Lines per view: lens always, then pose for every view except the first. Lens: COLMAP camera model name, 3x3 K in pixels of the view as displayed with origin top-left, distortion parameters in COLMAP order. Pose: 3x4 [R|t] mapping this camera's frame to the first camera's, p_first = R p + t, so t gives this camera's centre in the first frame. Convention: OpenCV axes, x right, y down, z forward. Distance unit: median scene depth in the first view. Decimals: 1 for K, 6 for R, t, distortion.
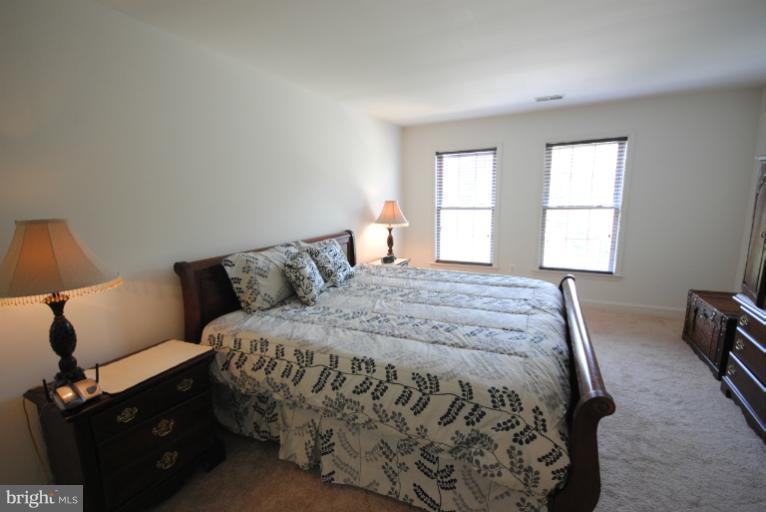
lens RADIAL K [[339.9, 0, 382.7], [0, 339.9, 258.8], [0, 0, 1]] dist [0.009195, -0.000009]
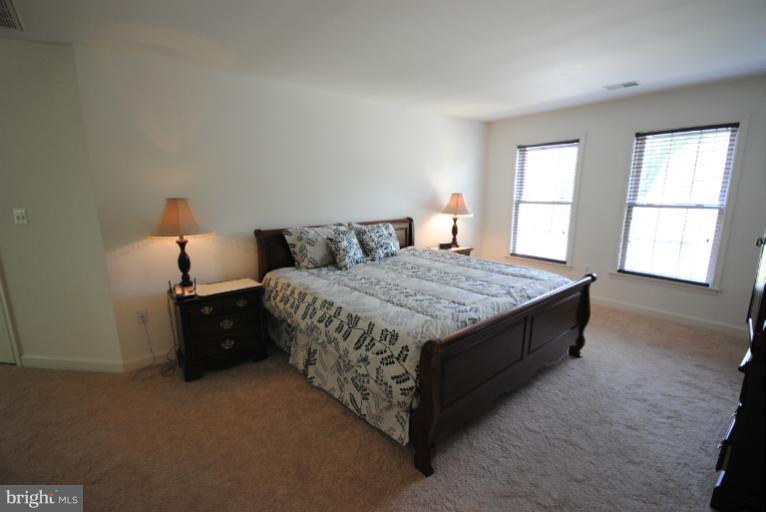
lens RADIAL K [[334.8, 0, 383.3], [0, 334.8, 258.5], [0, 0, 1]] dist [0.011905, -0.012103]
pose [[0.914471, 0.099728, -0.392171, 0.488497], [-0.089090, 0.994994, 0.045282, 0.019610], [0.394723, -0.006471, 0.918777, -0.152263]]
